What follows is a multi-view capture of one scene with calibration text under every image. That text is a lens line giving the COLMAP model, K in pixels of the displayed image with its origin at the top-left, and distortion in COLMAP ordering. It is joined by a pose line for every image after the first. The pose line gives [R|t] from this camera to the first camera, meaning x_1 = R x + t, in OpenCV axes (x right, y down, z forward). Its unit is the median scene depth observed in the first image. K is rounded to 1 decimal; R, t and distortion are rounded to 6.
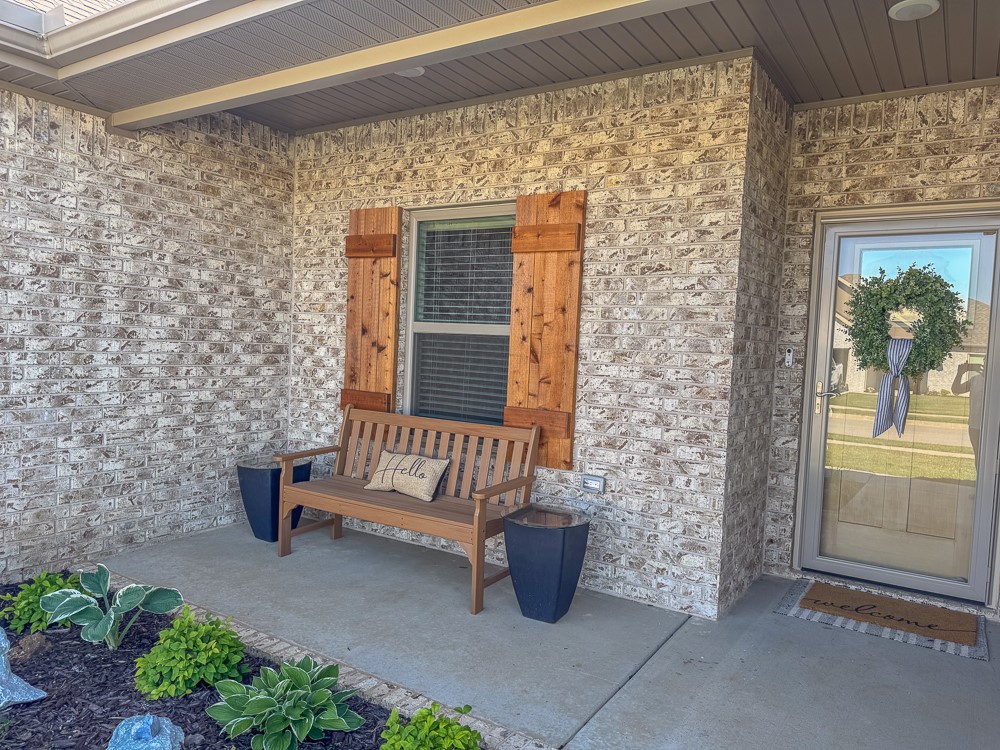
lens RADIAL K [[714.8, 0, 505.8], [0, 714.8, 380.8], [0, 0, 1]] dist [0.024029, -0.022462]
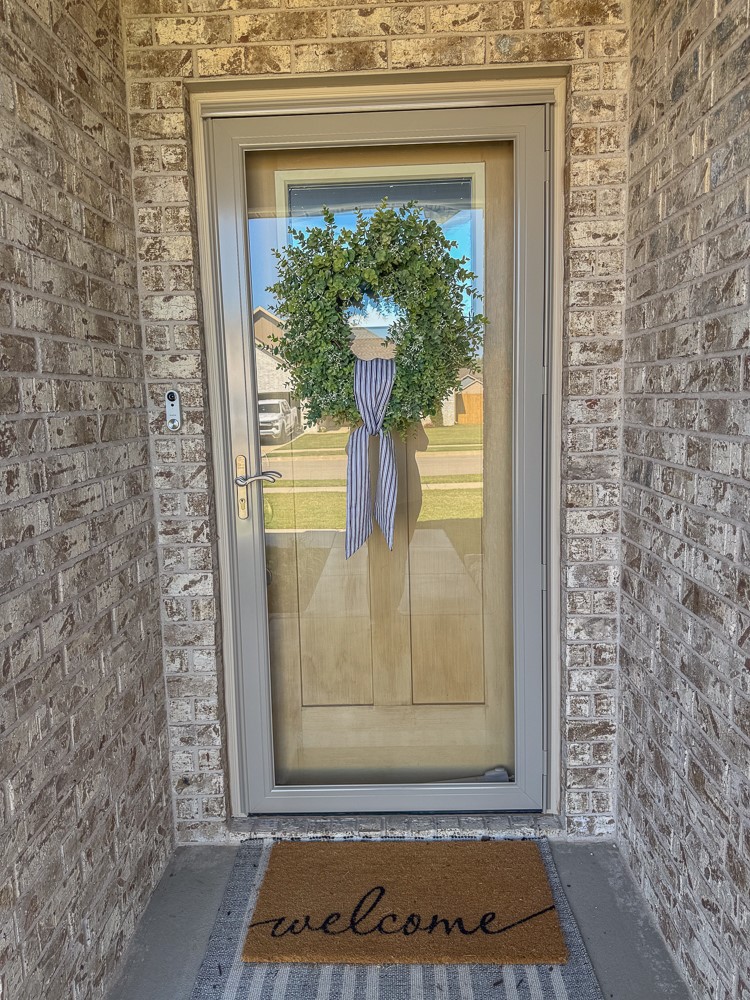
lens RADIAL K [[714.8, 0, 375.0], [0, 714.8, 500.0], [0, 0, 1]] dist [0.024029, -0.022462]
pose [[0.851148, -0.138522, 0.506319, 0.267435], [0.092725, 0.989061, 0.114718, -0.016575], [-0.516672, -0.050693, 0.854682, 0.537466]]
